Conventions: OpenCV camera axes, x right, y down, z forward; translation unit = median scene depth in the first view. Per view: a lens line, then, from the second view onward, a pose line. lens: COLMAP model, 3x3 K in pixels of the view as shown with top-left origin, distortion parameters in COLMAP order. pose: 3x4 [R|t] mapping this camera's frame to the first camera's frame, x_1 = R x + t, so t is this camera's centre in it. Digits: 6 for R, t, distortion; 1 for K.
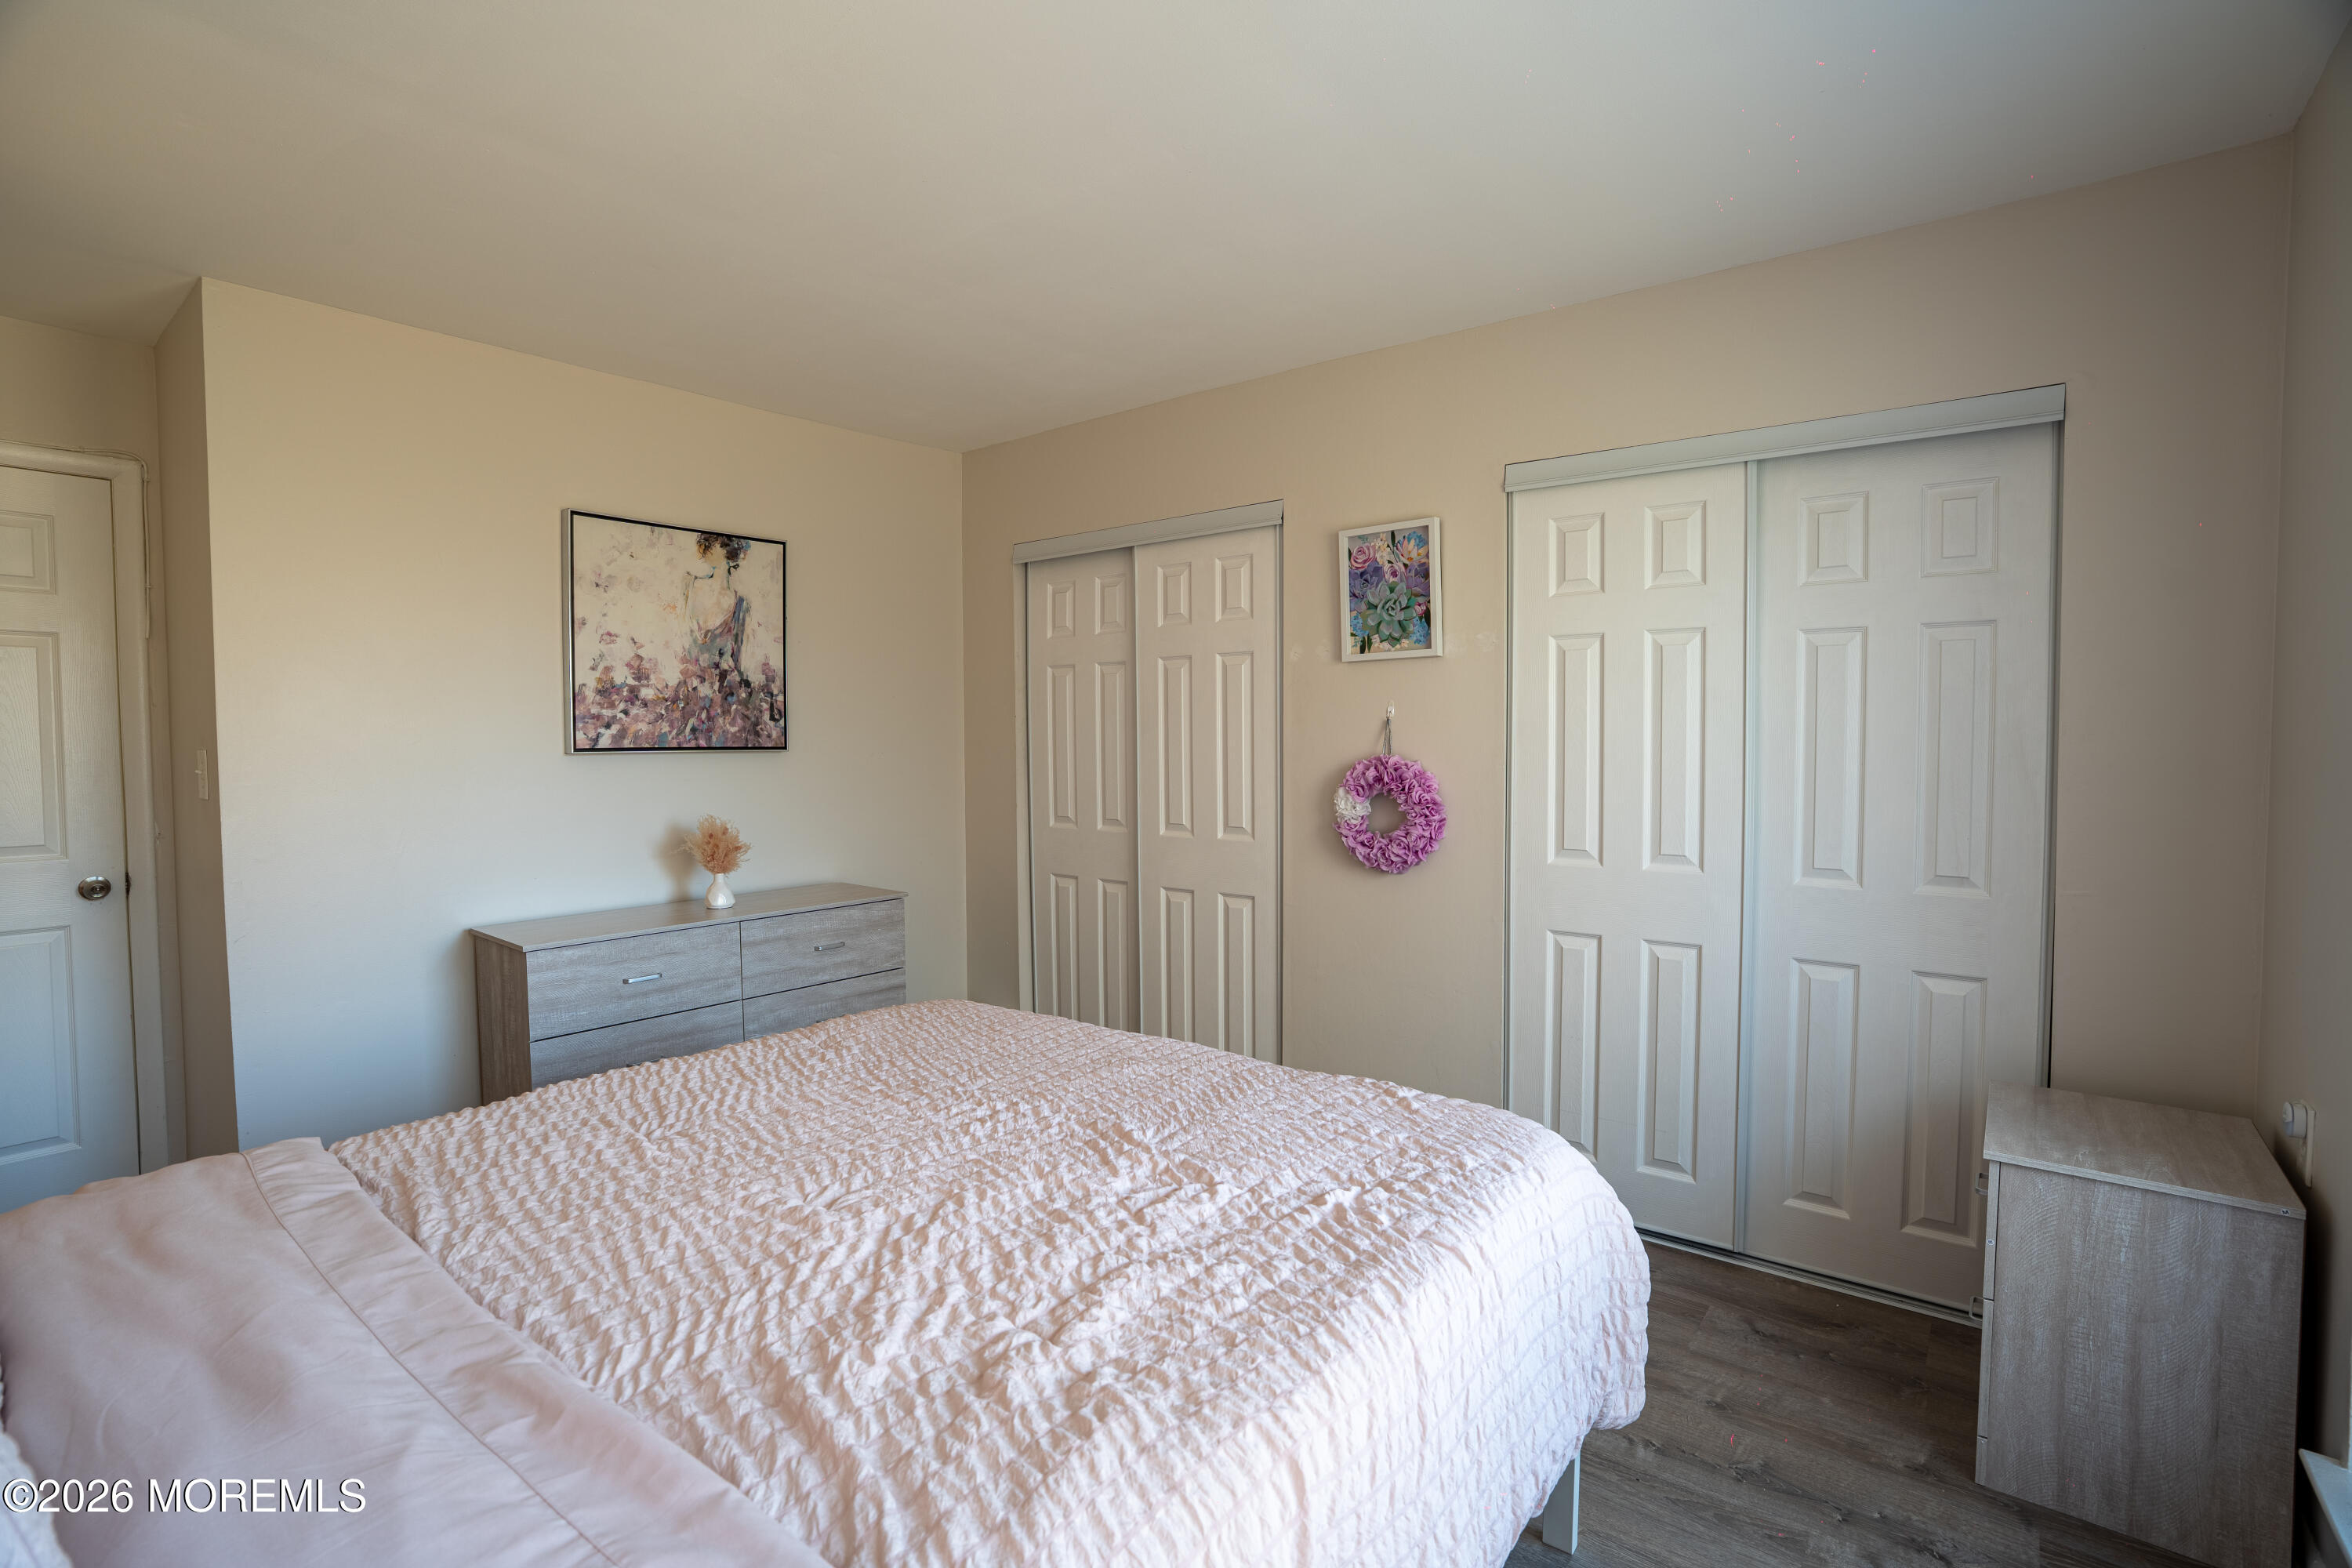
lens RADIAL K [[1088.1, 0, 1171.5], [0, 1088.1, 789.1], [0, 0, 1]] dist [-0.029586, 0.000954]
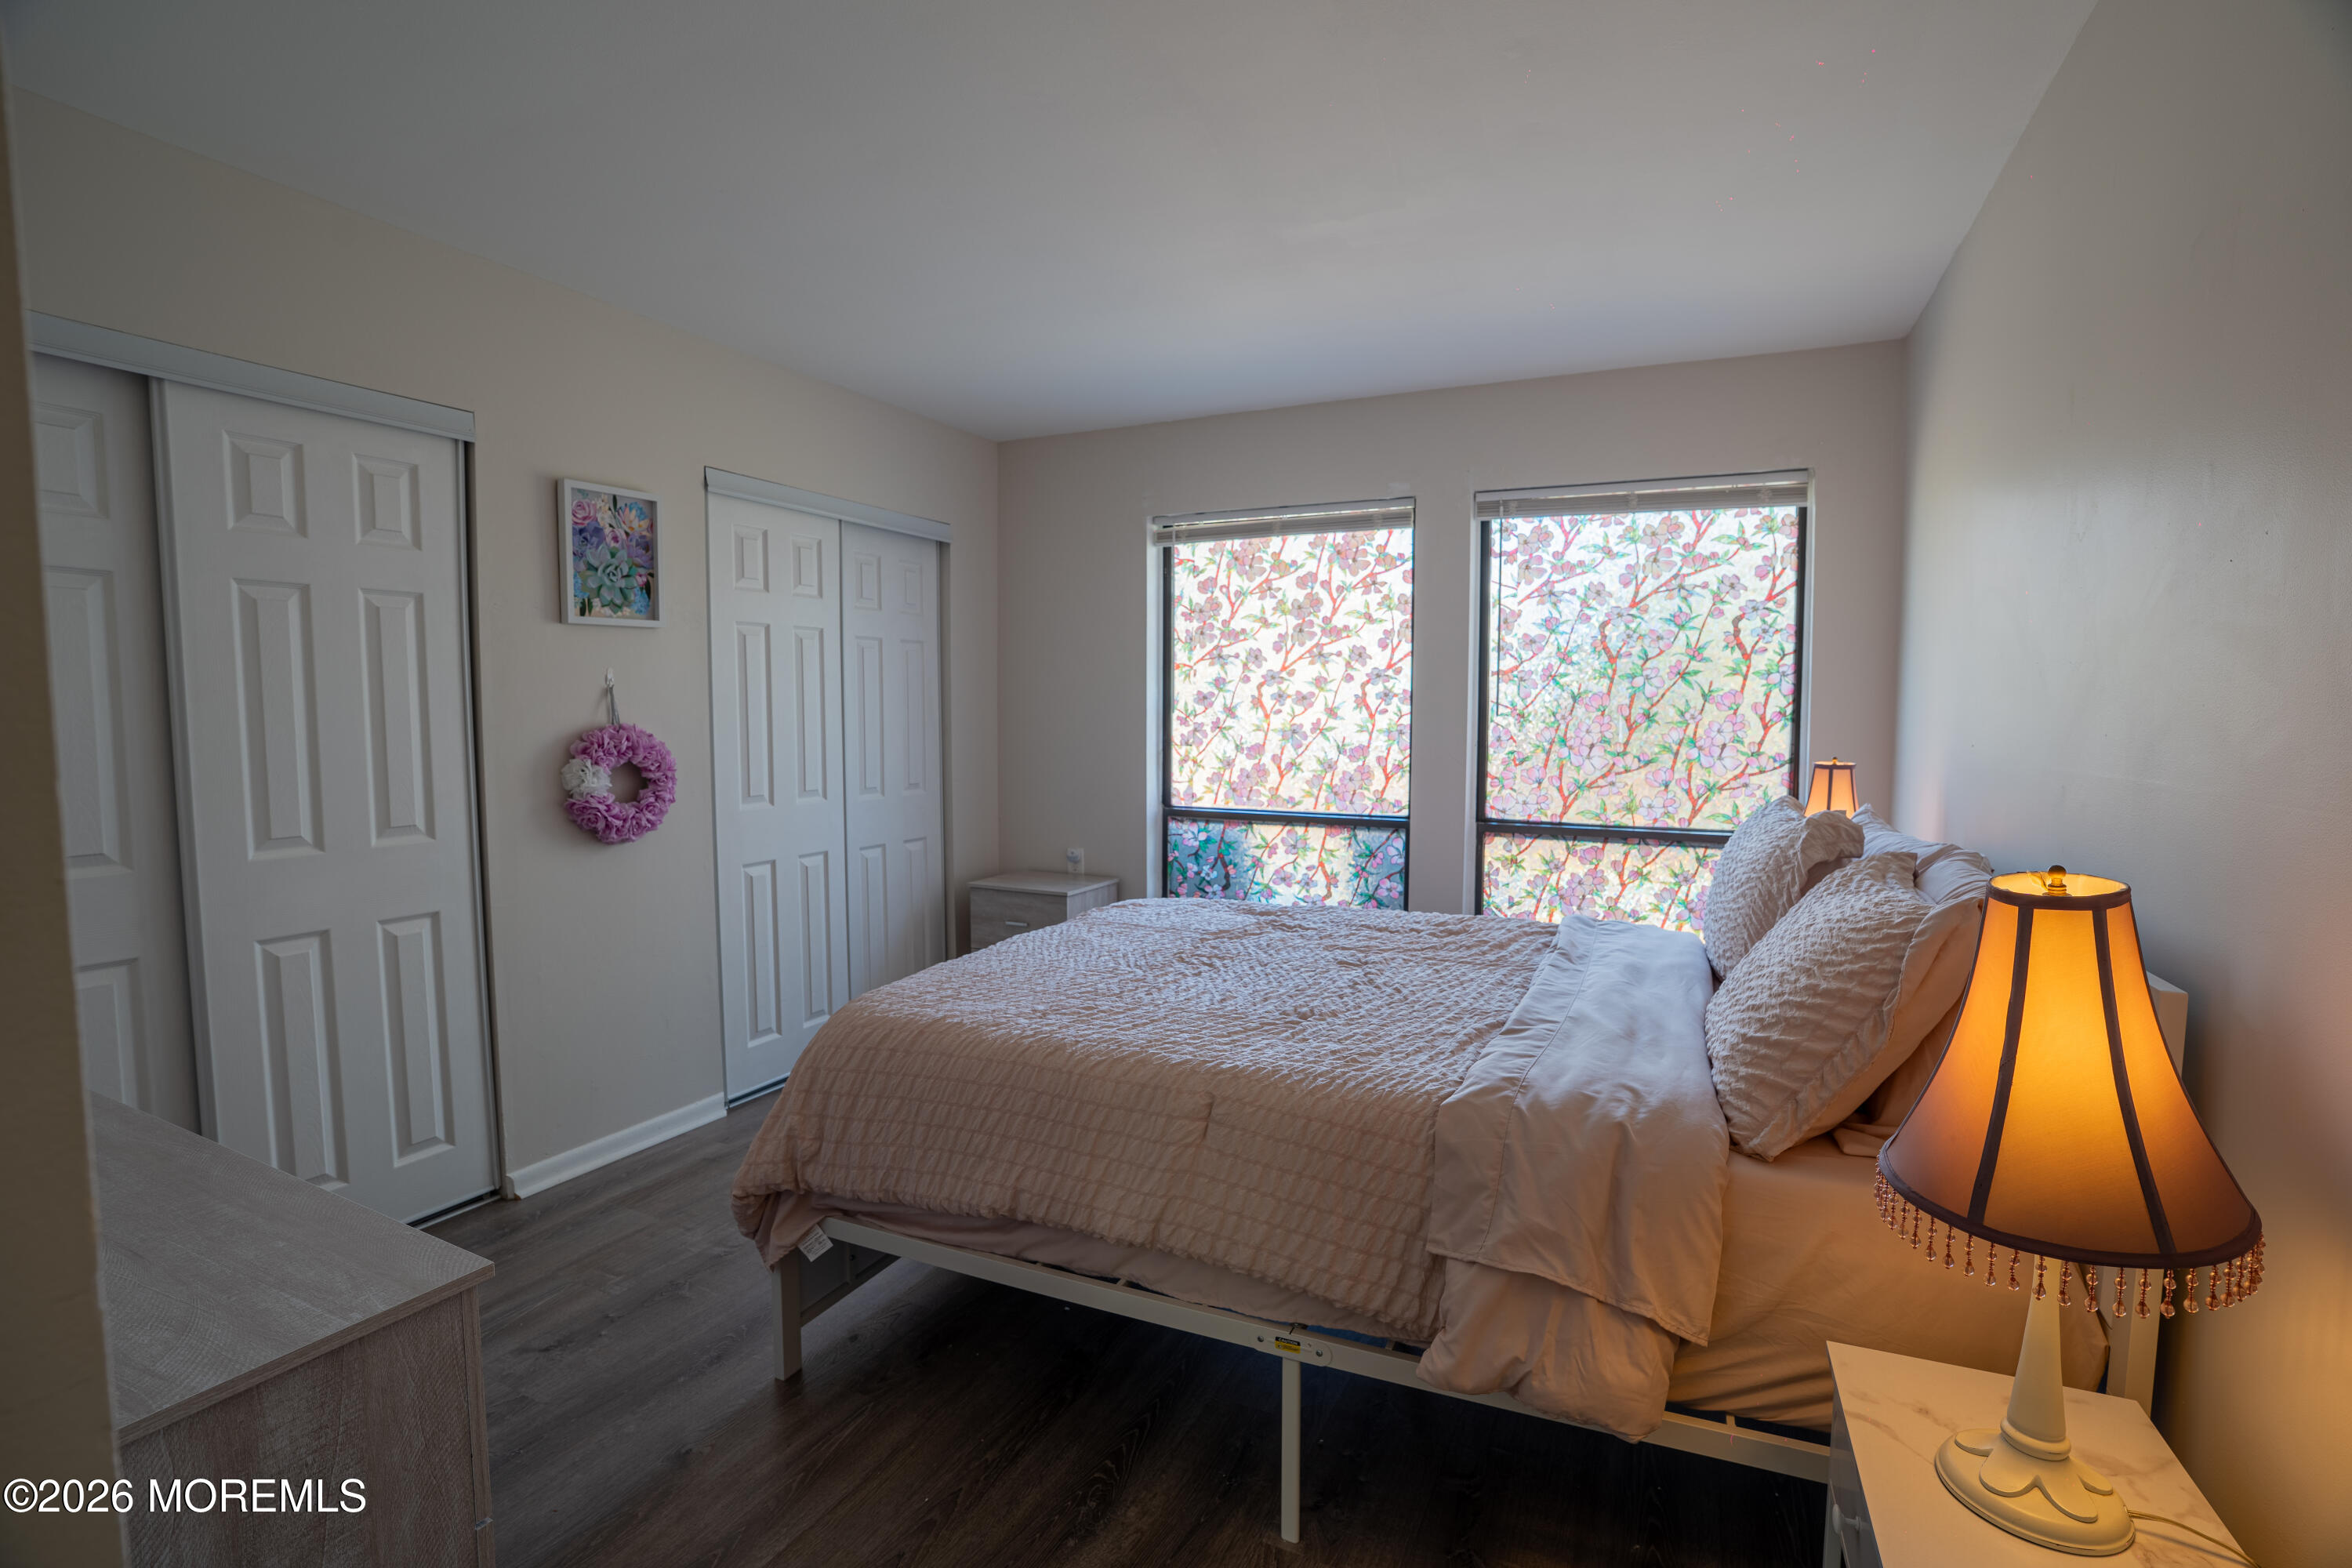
lens RADIAL K [[1088.1, 0, 1185.7], [0, 1088.1, 778.6], [0, 0, 1]] dist [-0.029586, 0.000954]
pose [[-0.209491, -0.065863, 0.975590, -0.502178], [0.043630, 0.996106, 0.076617, -0.020271], [-0.976837, 0.058616, -0.205802, 0.411338]]
